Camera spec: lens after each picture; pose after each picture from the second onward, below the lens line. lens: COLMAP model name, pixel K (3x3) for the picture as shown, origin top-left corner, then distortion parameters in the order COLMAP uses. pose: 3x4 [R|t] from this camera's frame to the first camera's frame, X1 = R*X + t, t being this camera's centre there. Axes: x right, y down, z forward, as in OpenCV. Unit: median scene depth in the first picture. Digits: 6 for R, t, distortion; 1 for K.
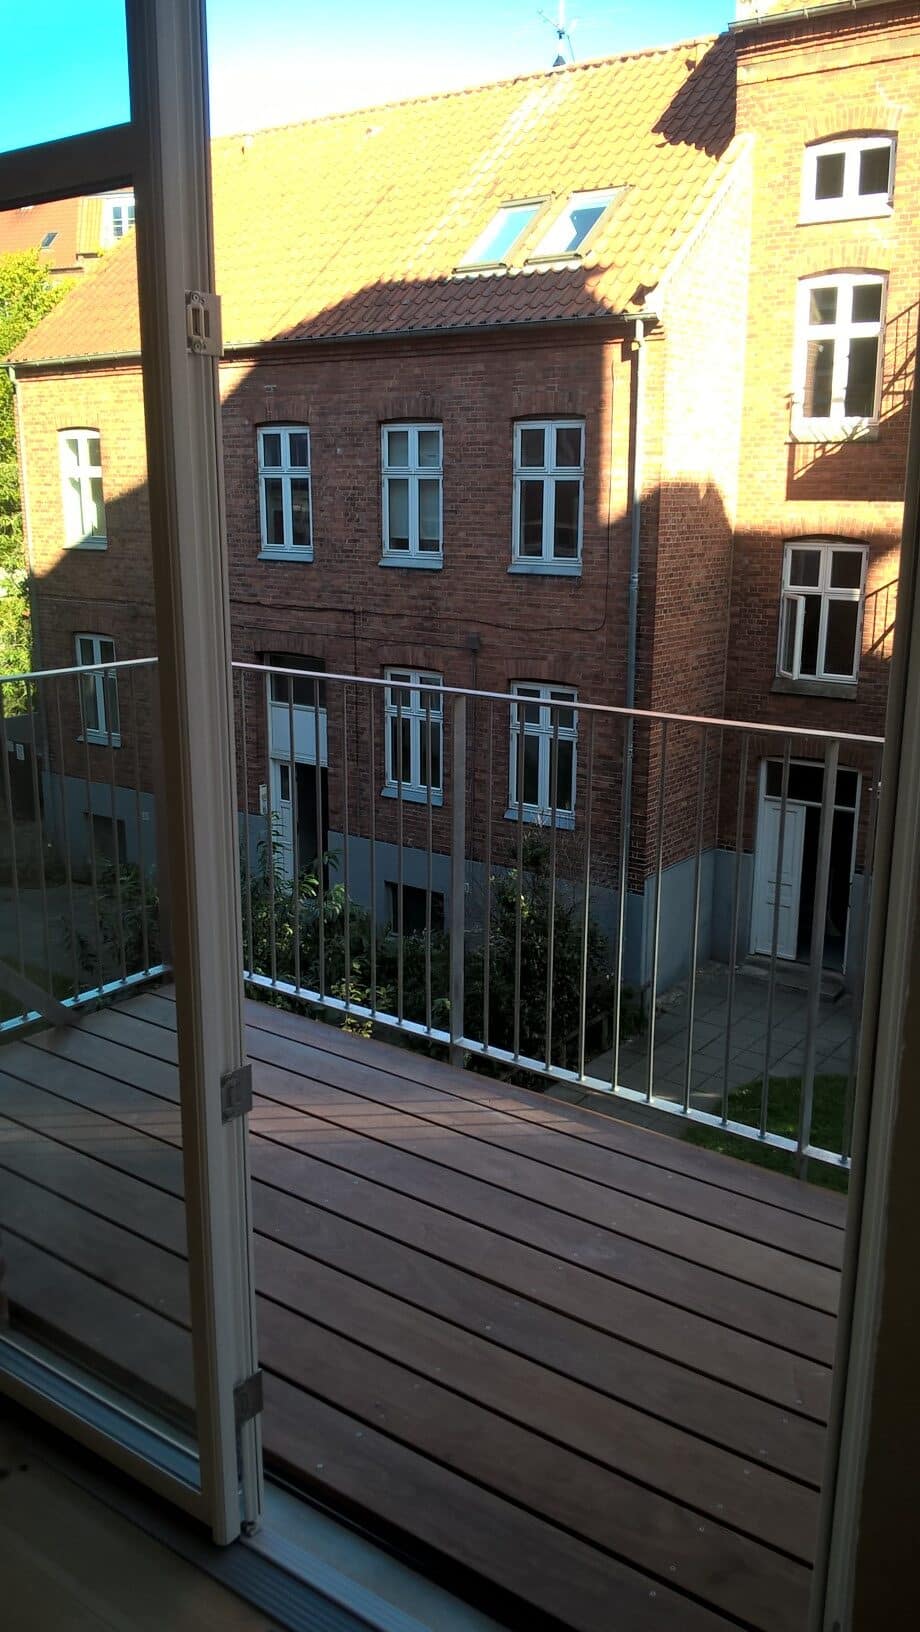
lens RADIAL K [[1364.9, 0, 455.1], [0, 1364.9, 822.7], [0, 0, 1]] dist [0.009450, -0.008270]
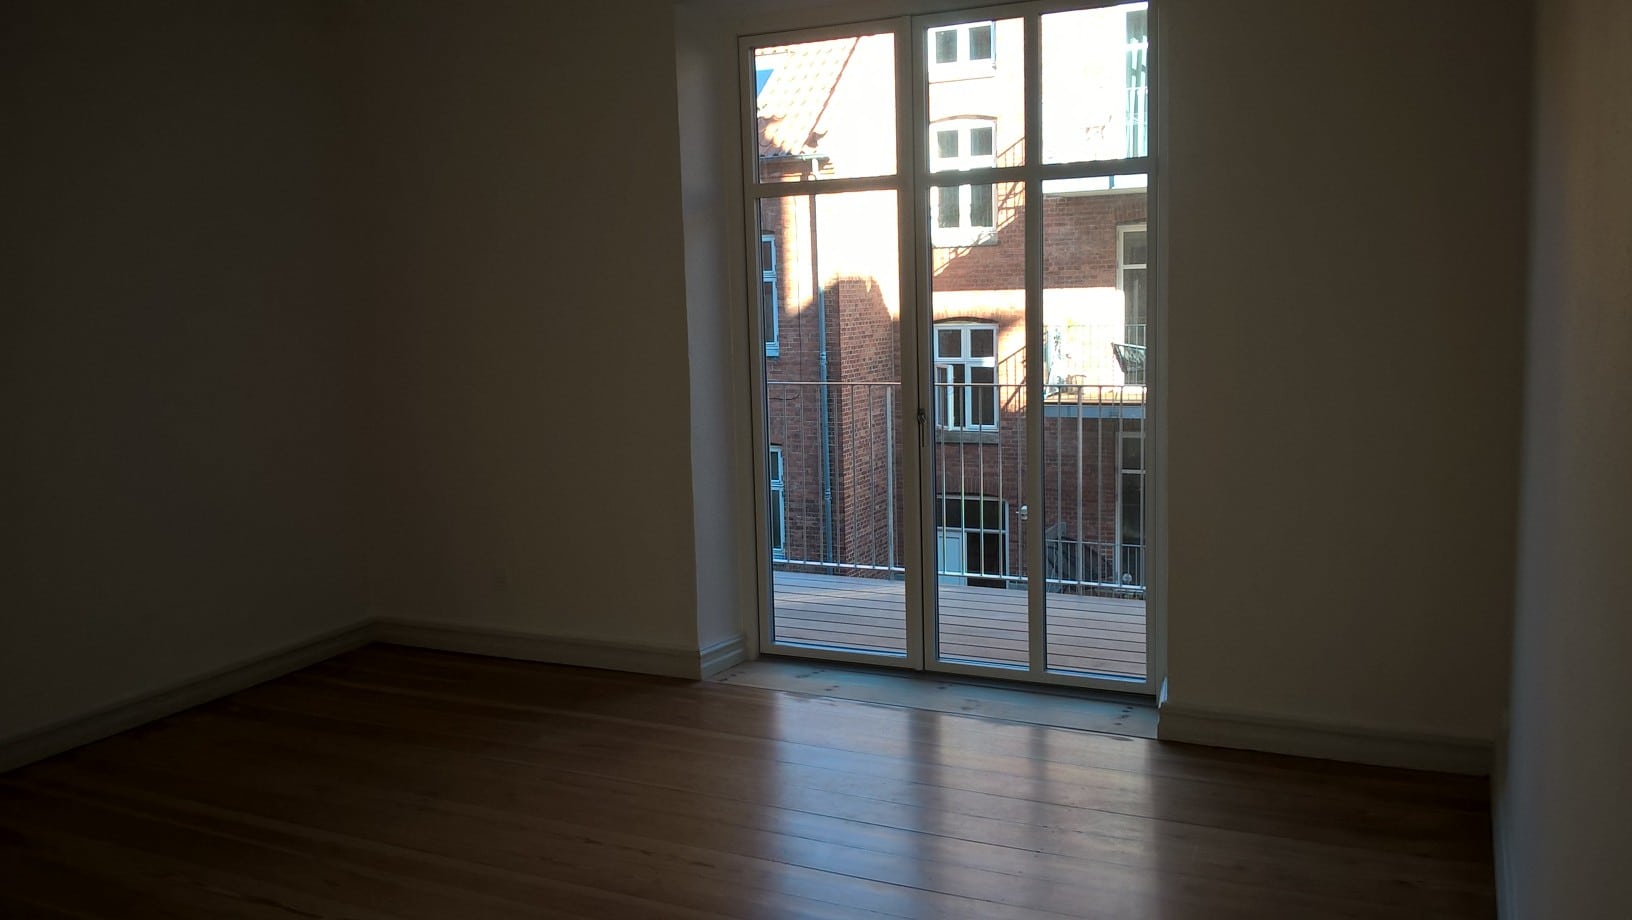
lens RADIAL K [[1364.9, 0, 818.2], [0, 1364.9, 455.6], [0, 0, 1]] dist [0.009450, -0.008270]
pose [[0.982145, -0.056922, 0.179305, -0.101289], [0.079515, 0.989407, -0.121451, 0.063242], [-0.170492, 0.133540, 0.976268, -0.210503]]
